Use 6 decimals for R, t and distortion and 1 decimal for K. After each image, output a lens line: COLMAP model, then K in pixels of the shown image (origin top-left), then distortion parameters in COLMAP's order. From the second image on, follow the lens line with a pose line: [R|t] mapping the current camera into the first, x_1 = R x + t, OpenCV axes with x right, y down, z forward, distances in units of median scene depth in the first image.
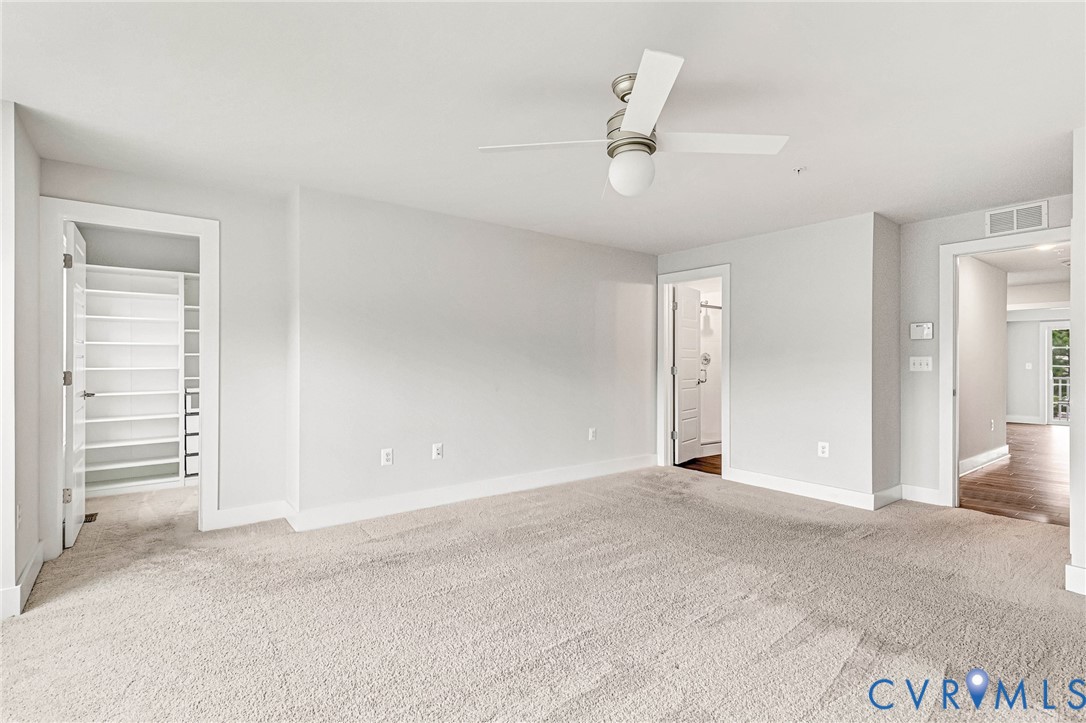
lens RADIAL K [[546.2, 0, 542.5], [0, 546.2, 367.6], [0, 0, 1]] dist [0.022803, -0.001761]
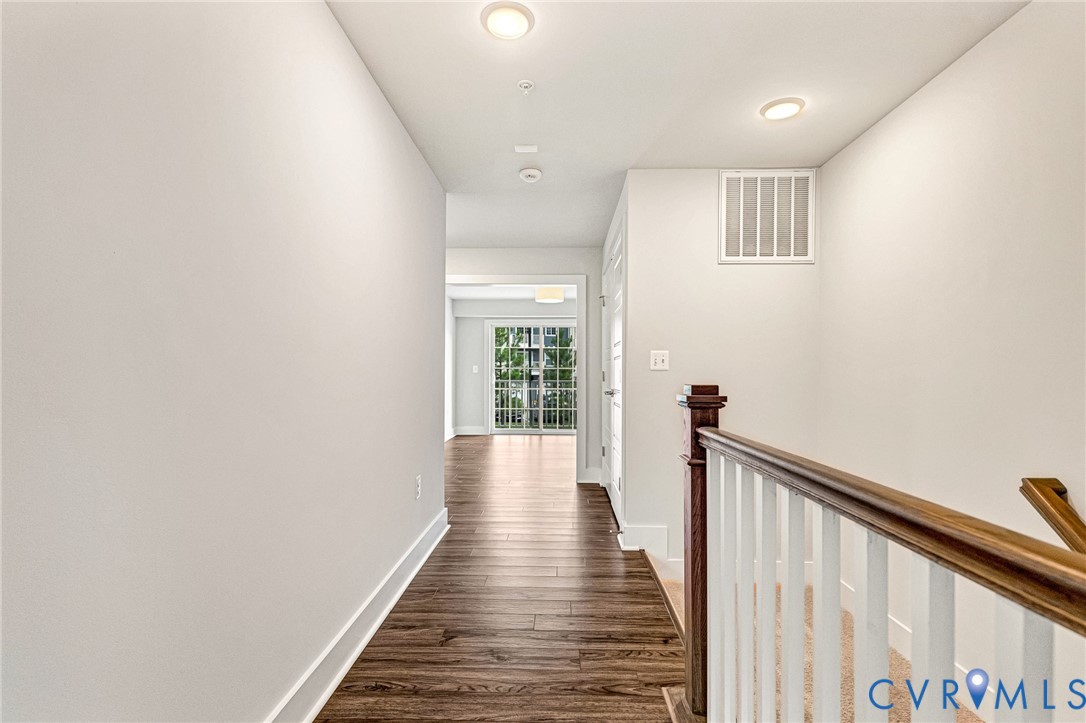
lens RADIAL K [[546.2, 0, 542.5], [0, 546.2, 367.6], [0, 0, 1]] dist [0.022803, -0.001761]
pose [[0.669287, 0.009940, 0.742937, 0.813118], [-0.002008, 0.999931, -0.011569, 0.012969], [-0.743001, 0.006251, 0.669261, 0.913608]]
